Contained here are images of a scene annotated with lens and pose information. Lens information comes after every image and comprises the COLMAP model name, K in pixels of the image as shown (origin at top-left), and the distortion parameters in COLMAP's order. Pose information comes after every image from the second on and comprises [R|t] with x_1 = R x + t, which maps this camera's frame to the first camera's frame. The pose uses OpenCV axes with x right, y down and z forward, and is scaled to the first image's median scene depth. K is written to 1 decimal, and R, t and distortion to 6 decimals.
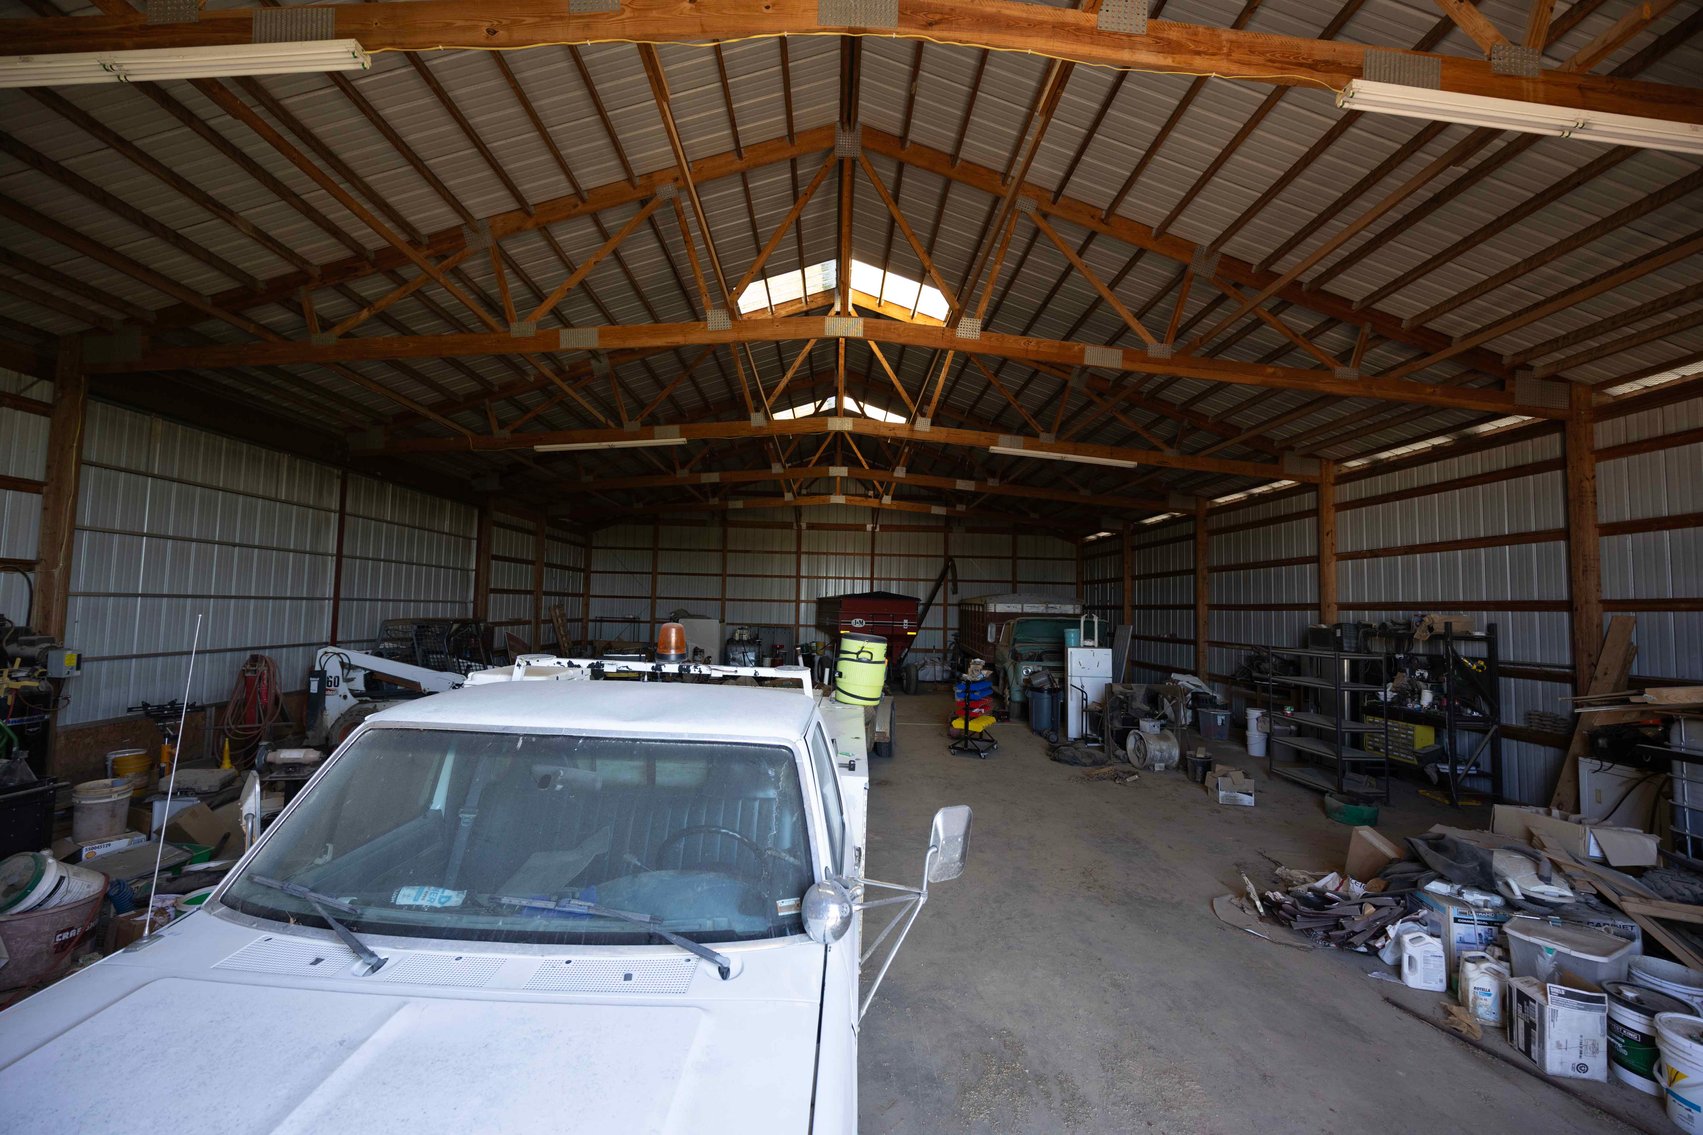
lens RADIAL K [[648.5, 0, 848.9], [0, 648.5, 572.3], [0, 0, 1]] dist [-0.000684, -0.000213]
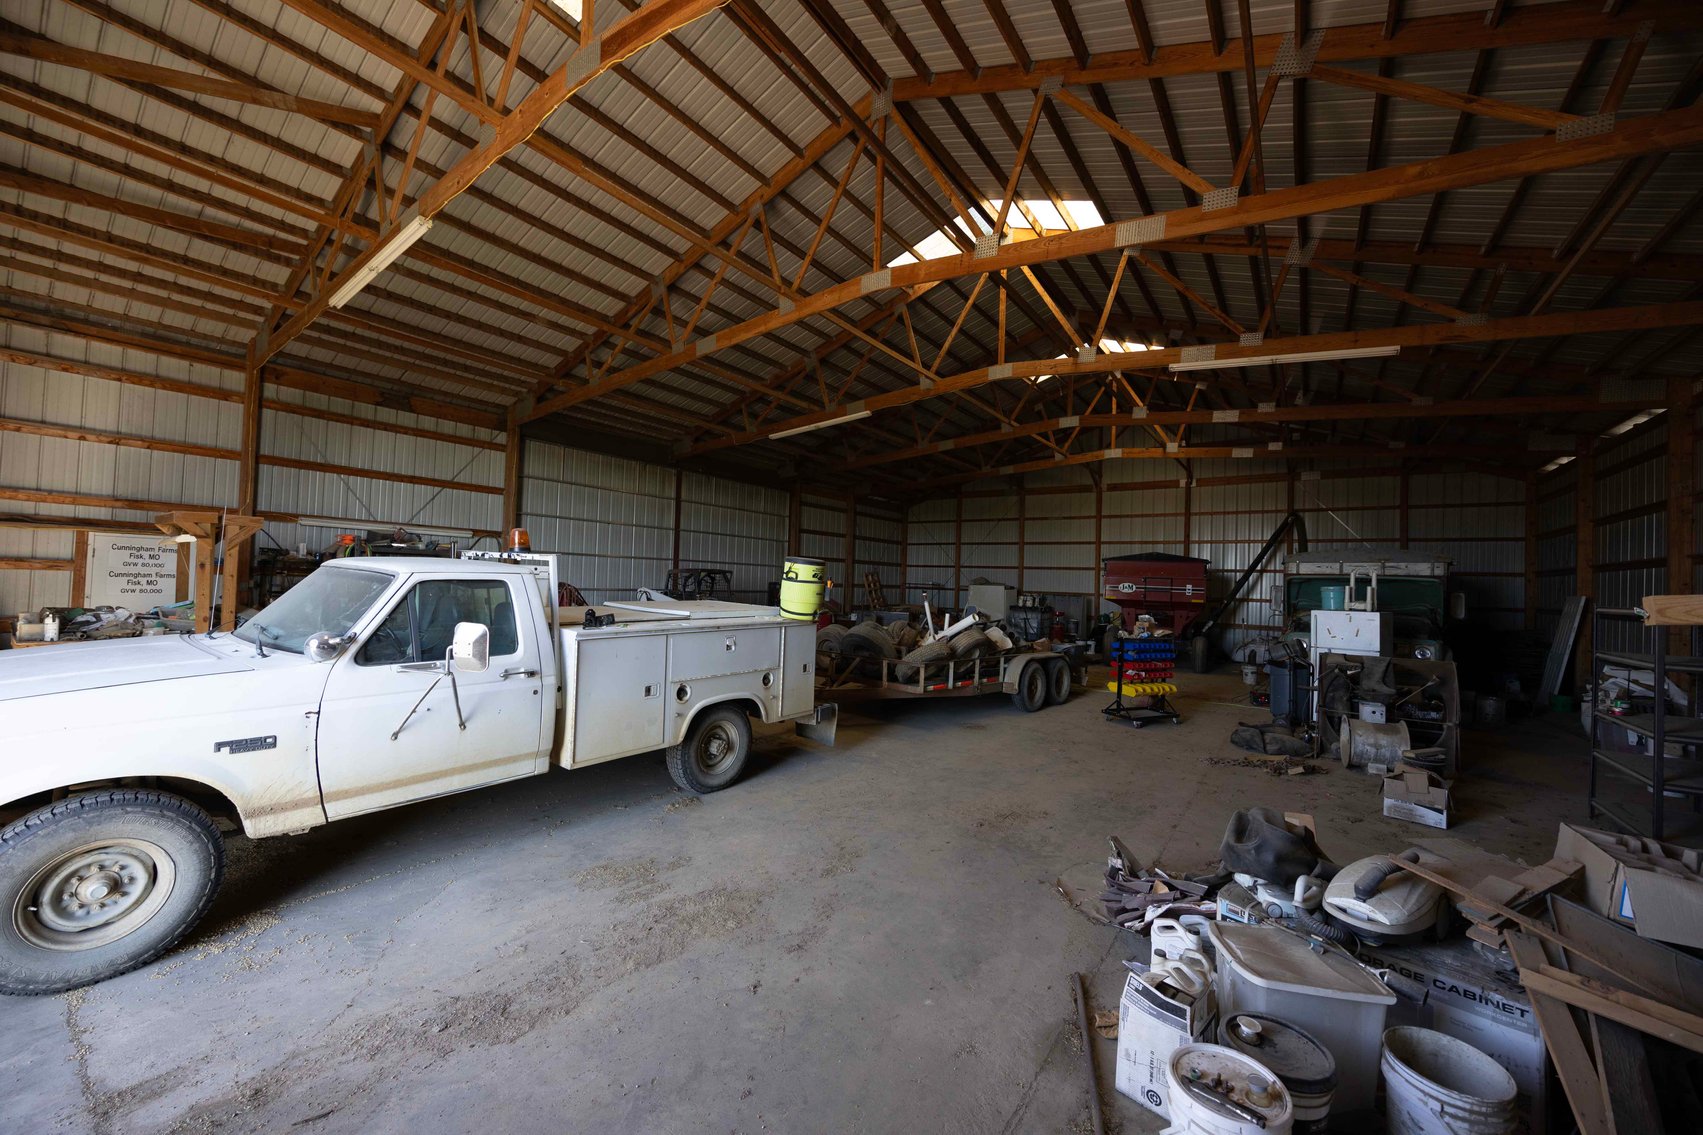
lens RADIAL K [[648.5, 0, 848.9], [0, 648.5, 572.3], [0, 0, 1]] dist [-0.000684, -0.000213]
pose [[0.798856, -0.005181, -0.601500, 0.385202], [0.019639, 0.999654, 0.017471, 0.051581], [0.601201, -0.025770, 0.798682, 0.074016]]
